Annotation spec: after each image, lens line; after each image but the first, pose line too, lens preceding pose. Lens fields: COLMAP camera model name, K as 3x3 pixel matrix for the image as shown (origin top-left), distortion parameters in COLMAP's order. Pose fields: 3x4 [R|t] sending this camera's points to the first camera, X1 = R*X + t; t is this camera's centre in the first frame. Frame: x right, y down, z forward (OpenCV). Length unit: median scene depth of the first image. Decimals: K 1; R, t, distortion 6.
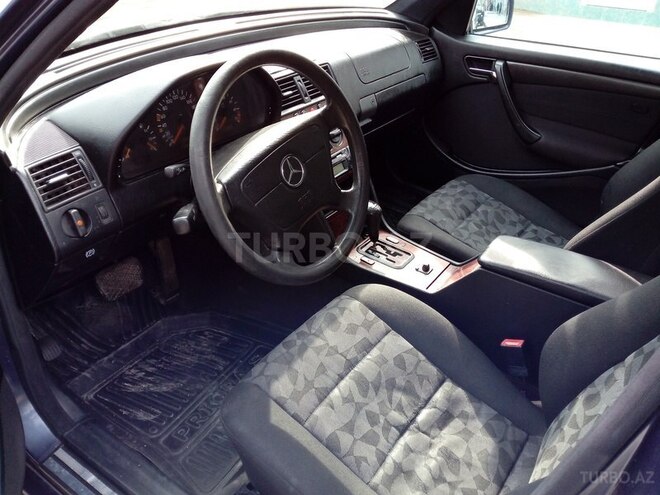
lens RADIAL K [[538.5, 0, 329.9], [0, 538.5, 246.9], [0, 0, 1]] dist [0.025413, -0.043625]
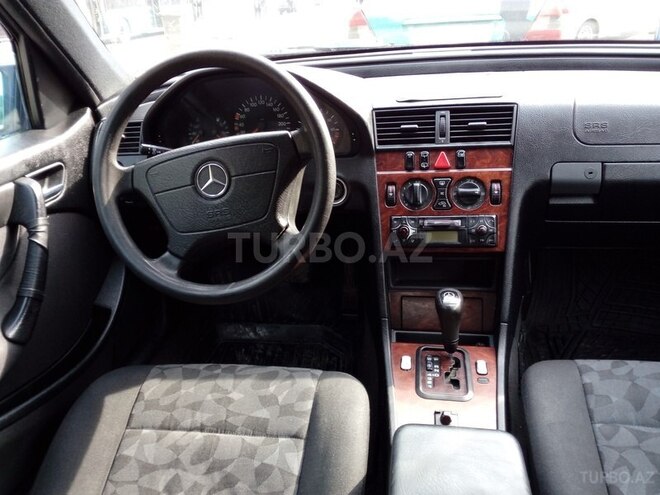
lens RADIAL K [[538.5, 0, 327.5], [0, 538.5, 246.3], [0, 0, 1]] dist [0.025413, -0.043625]
pose [[0.436261, 0.327994, -0.837912, 0.743033], [-0.405943, 0.902793, 0.142036, -0.226921], [0.803048, 0.278180, 0.527000, 0.633189]]
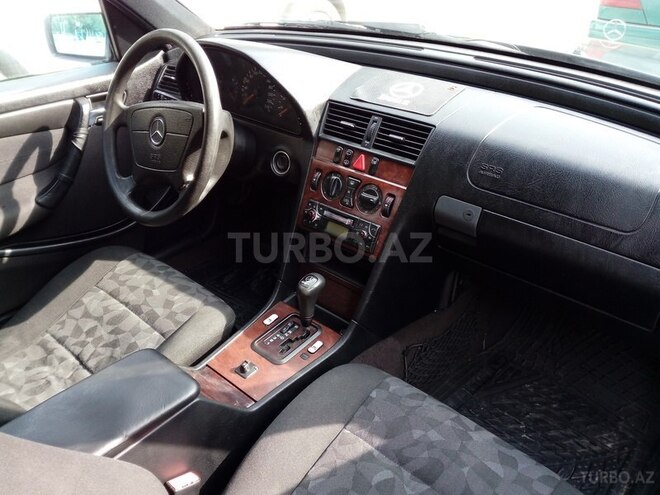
lens RADIAL K [[538.5, 0, 331.8], [0, 538.5, 243.6], [0, 0, 1]] dist [0.025413, -0.043625]
pose [[-0.107650, 0.497620, -0.860689, 0.951435], [-0.517322, 0.711249, 0.475923, -0.672378], [0.848993, 0.496486, 0.180864, 1.115329]]
